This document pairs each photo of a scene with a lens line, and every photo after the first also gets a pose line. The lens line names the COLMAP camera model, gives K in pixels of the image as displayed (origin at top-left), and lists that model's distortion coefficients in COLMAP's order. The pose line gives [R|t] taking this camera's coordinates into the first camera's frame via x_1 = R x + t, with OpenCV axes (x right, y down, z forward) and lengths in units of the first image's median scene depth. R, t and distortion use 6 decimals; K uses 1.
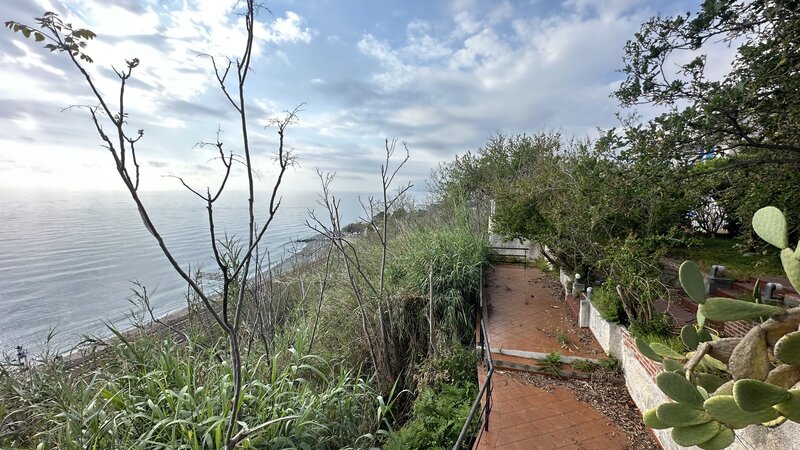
lens RADIAL K [[319.4, 0, 398.8], [0, 319.4, 223.8], [0, 0, 1]] dist [-0.000894, 0.000456]
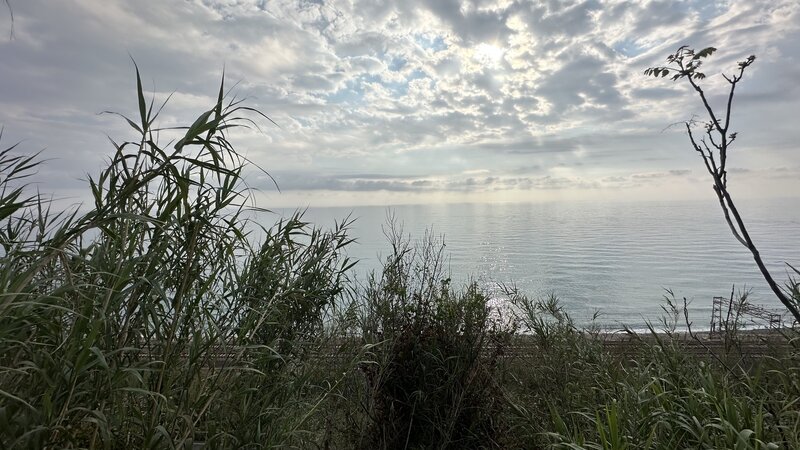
lens RADIAL K [[319.4, 0, 402.9], [0, 319.4, 225.7], [0, 0, 1]] dist [-0.000894, 0.000456]
pose [[0.224242, 0.053005, -0.973091, -0.114082], [-0.076814, 0.996375, 0.036572, 0.017506], [0.971502, 0.066546, 0.227500, -0.155149]]
